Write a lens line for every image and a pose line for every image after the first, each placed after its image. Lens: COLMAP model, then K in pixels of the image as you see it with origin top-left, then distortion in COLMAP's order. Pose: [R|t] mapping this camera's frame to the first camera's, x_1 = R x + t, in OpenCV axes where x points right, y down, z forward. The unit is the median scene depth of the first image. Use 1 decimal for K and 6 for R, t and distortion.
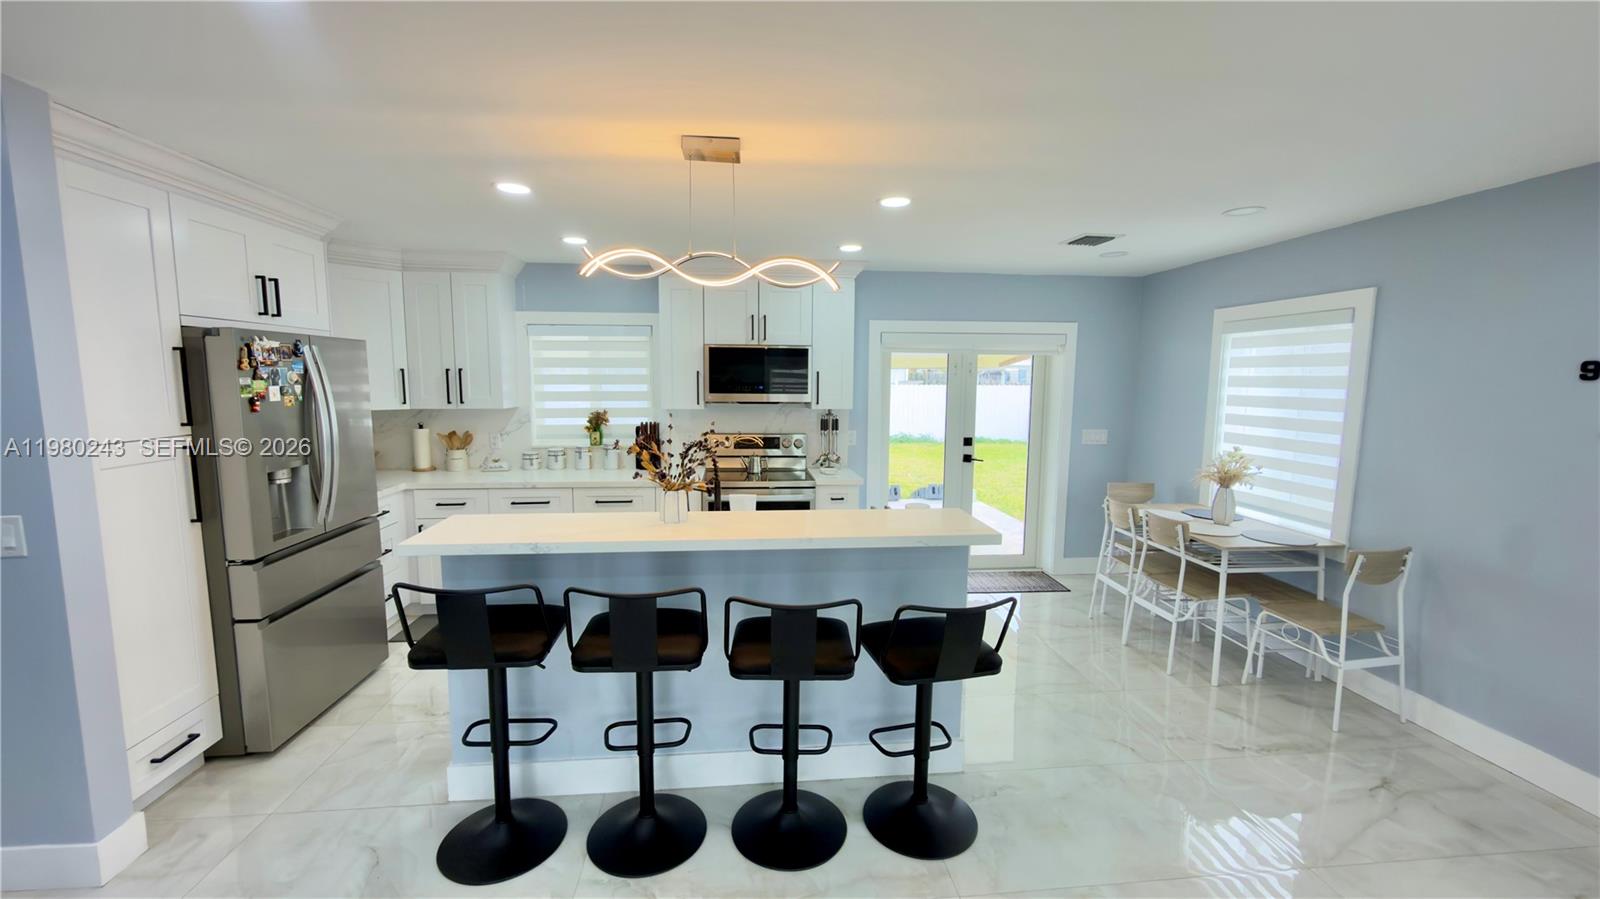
lens RADIAL K [[637.0, 0, 797.3], [0, 637.0, 451.5], [0, 0, 1]] dist [-0.000377, 0.000218]
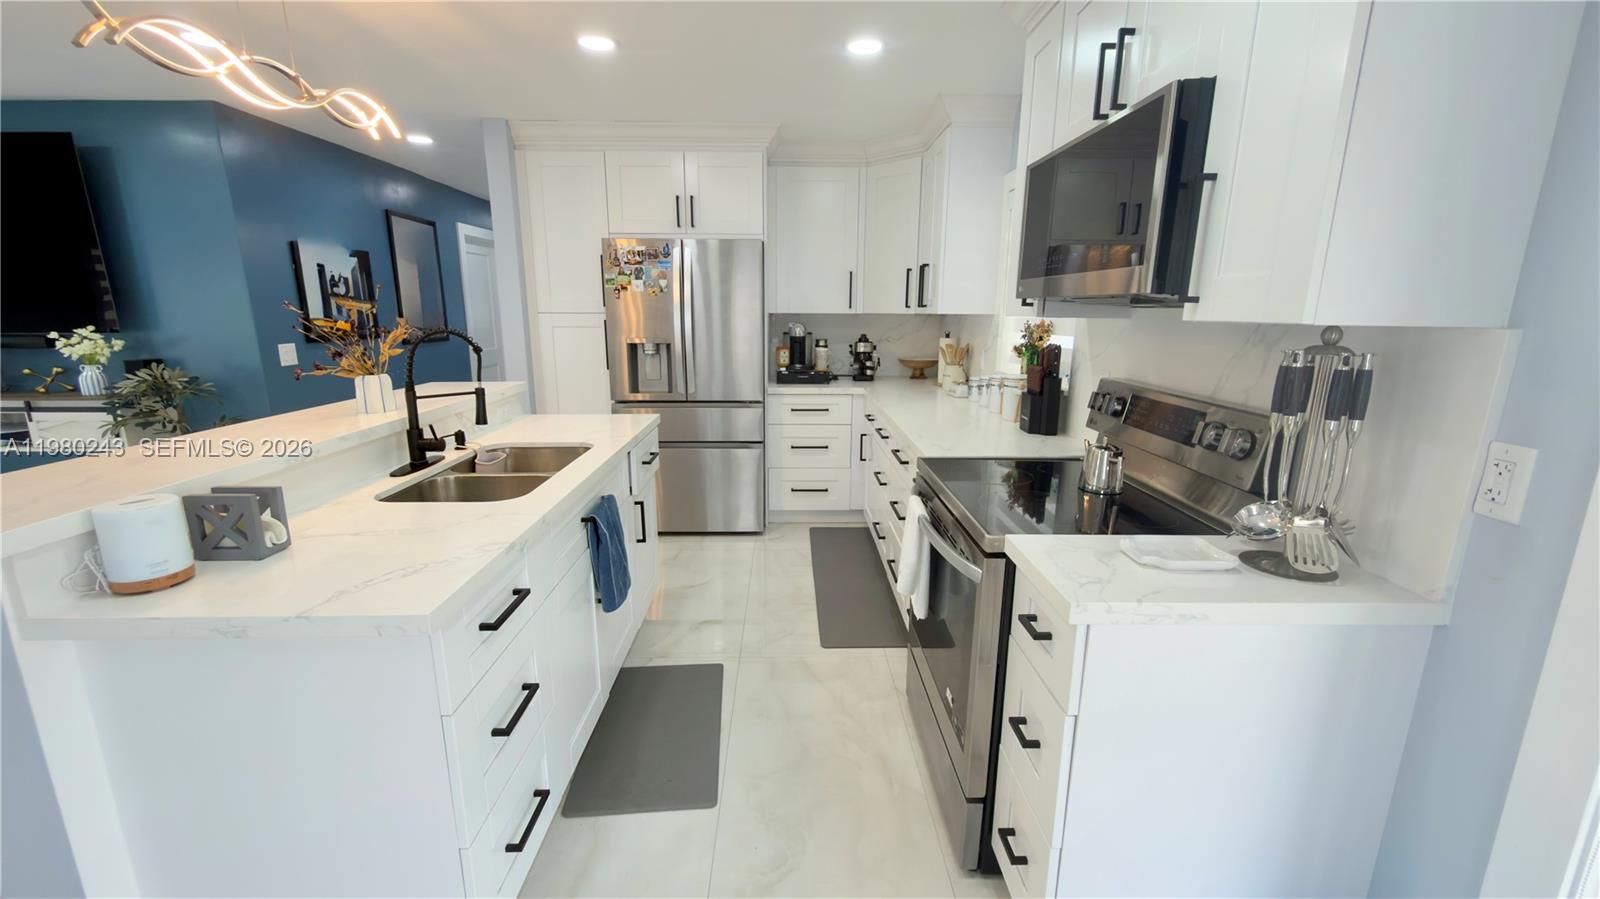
lens RADIAL K [[637.0, 0, 797.3], [0, 637.0, 451.5], [0, 0, 1]] dist [-0.000377, 0.000218]
pose [[-0.093668, 0.208011, -0.973631, 0.347596], [-0.122351, 0.968113, 0.218603, -0.054879], [0.988057, 0.139601, -0.065230, 0.931669]]
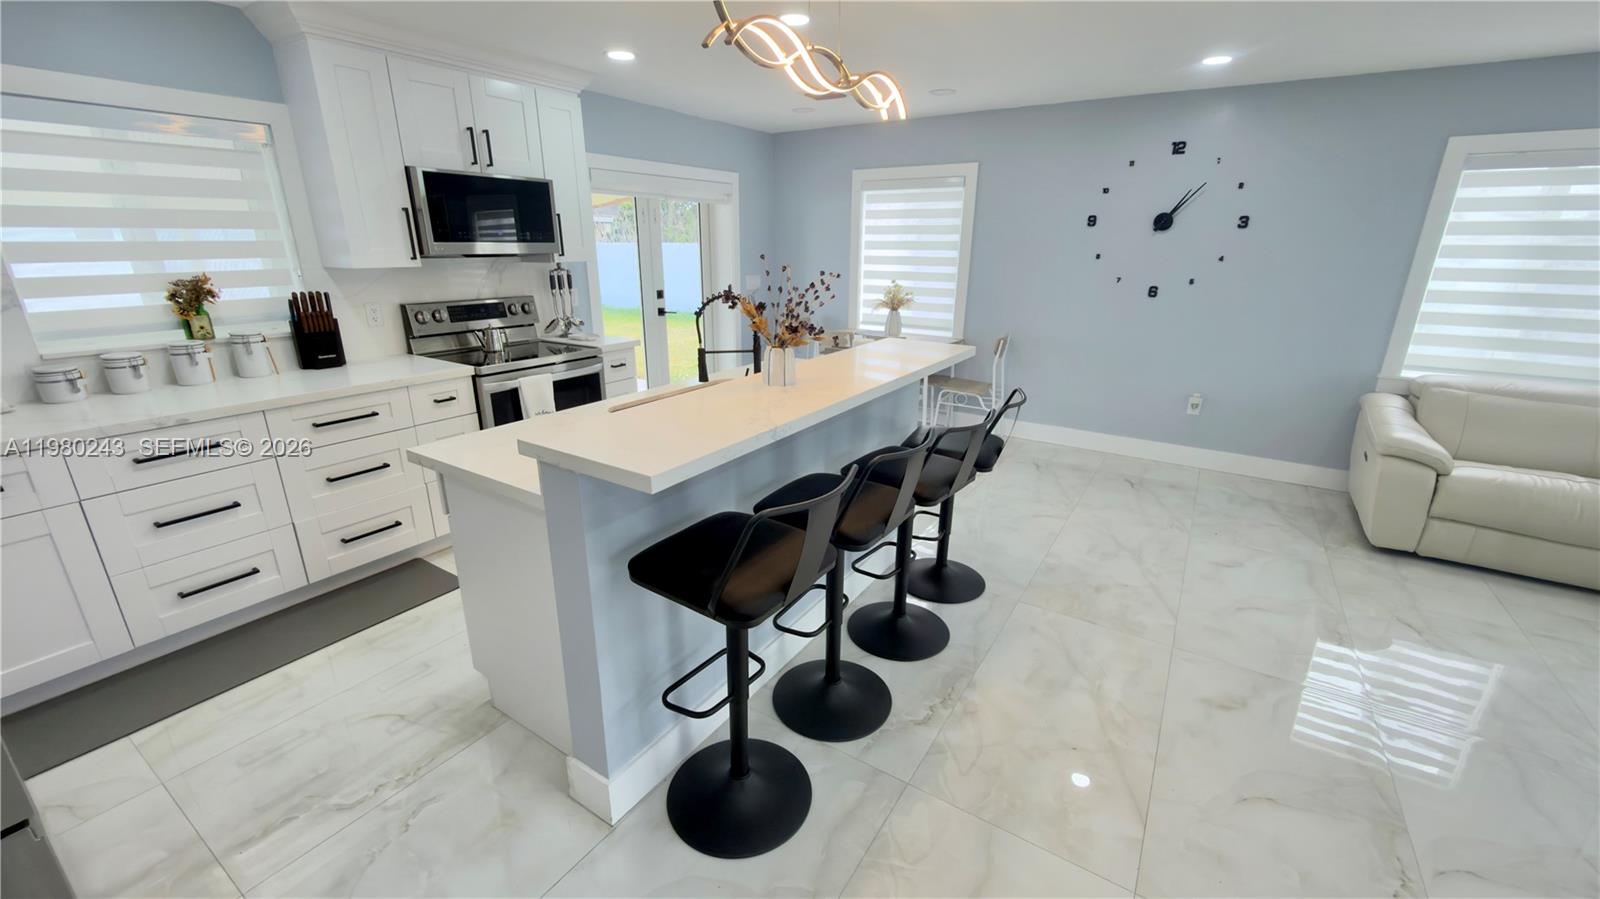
lens RADIAL K [[637.0, 0, 797.3], [0, 637.0, 451.5], [0, 0, 1]] dist [-0.000377, 0.000218]
pose [[0.634592, -0.246507, 0.732480, -0.476252], [0.087379, 0.964576, 0.248915, -0.009456], [-0.767892, -0.093956, 0.633651, 0.240112]]
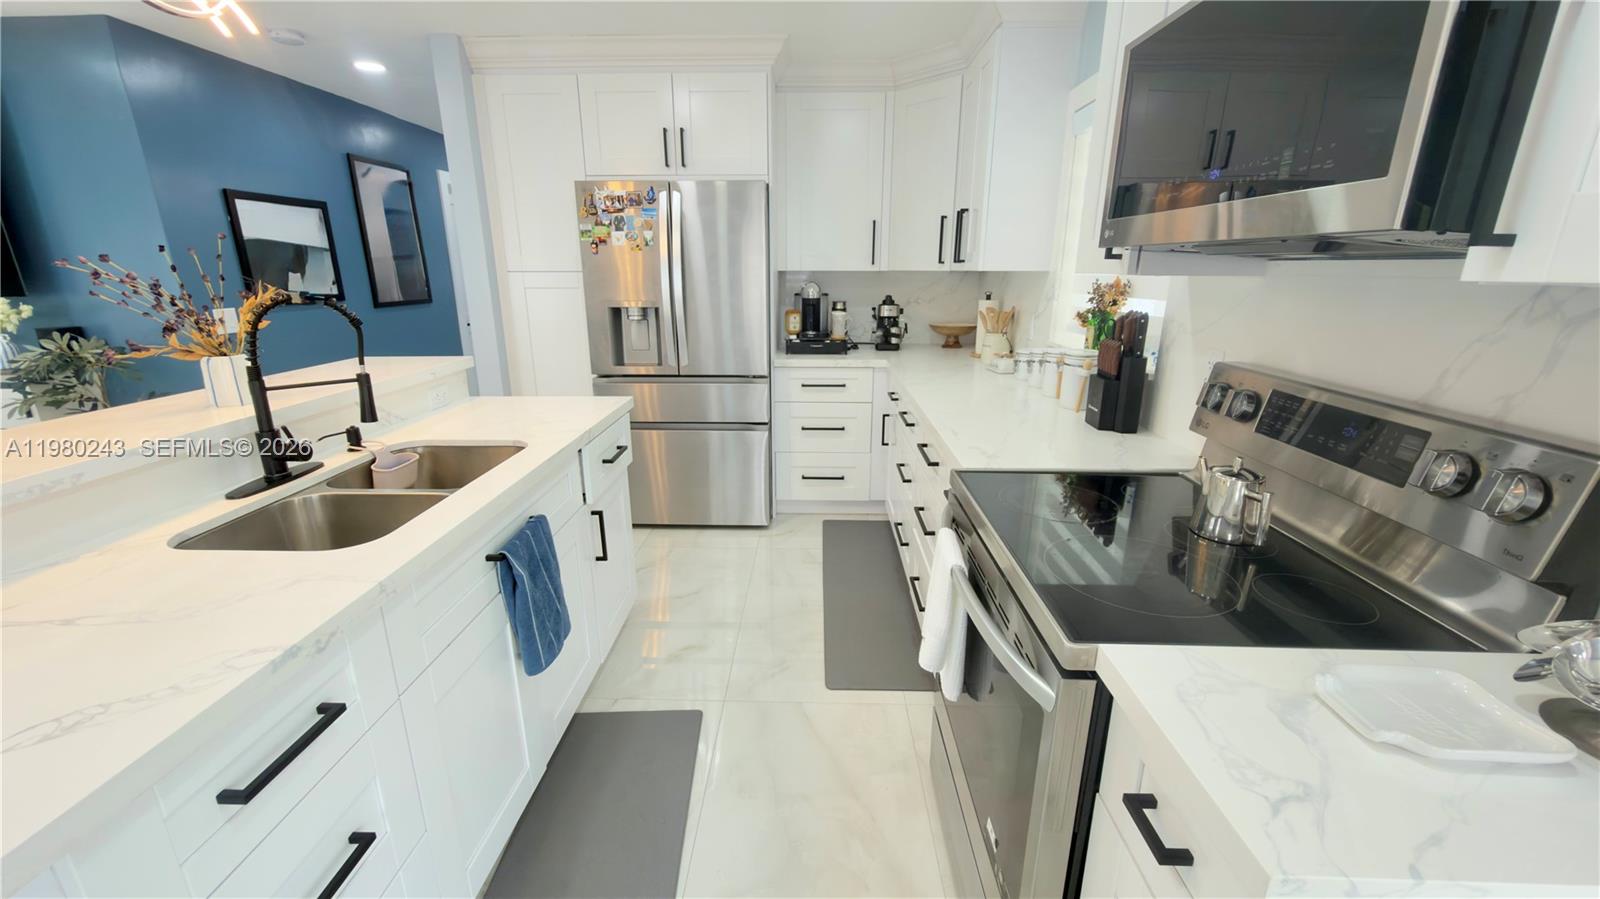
lens RADIAL K [[637.0, 0, 797.3], [0, 637.0, 451.5], [0, 0, 1]] dist [-0.000377, 0.000218]
pose [[-0.139271, 0.267312, -0.953493, 0.211158], [-0.117878, 0.951555, 0.283986, -0.056232], [0.983213, 0.151947, -0.101014, 0.941508]]
